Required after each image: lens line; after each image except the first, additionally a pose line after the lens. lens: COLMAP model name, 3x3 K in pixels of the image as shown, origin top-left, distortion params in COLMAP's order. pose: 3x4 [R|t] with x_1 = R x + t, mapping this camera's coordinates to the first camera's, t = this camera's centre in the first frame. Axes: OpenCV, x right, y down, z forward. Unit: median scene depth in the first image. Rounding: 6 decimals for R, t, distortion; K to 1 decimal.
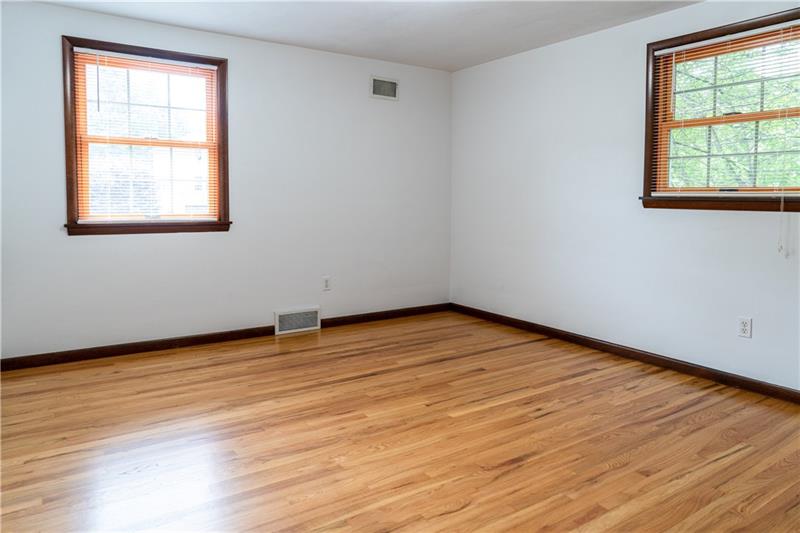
lens RADIAL K [[539.3, 0, 397.5], [0, 539.3, 266.0], [0, 0, 1]] dist [-0.021785, 0.012920]
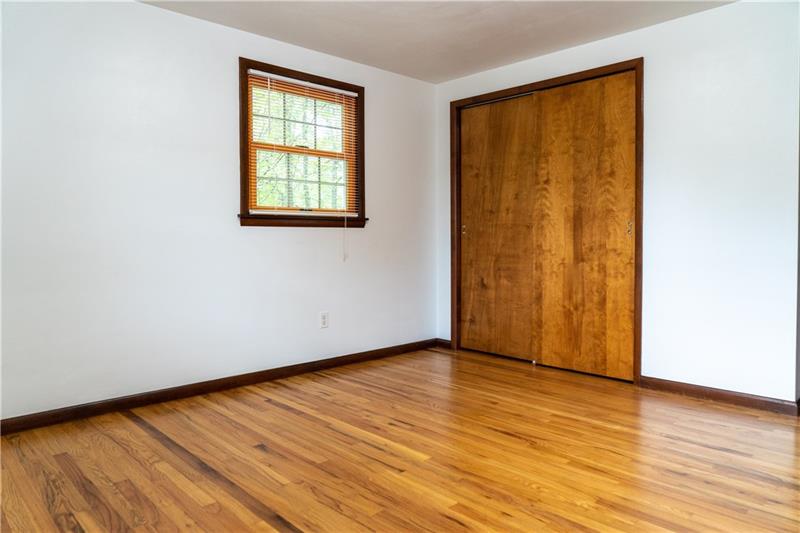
lens RADIAL K [[539.3, 0, 418.3], [0, 539.3, 290.0], [0, 0, 1]] dist [-0.021785, 0.012920]
pose [[-0.174367, -0.102180, 0.979365, -0.643601], [0.130295, 0.983461, 0.125805, -0.087761], [-0.976022, 0.149543, -0.158169, 0.999124]]
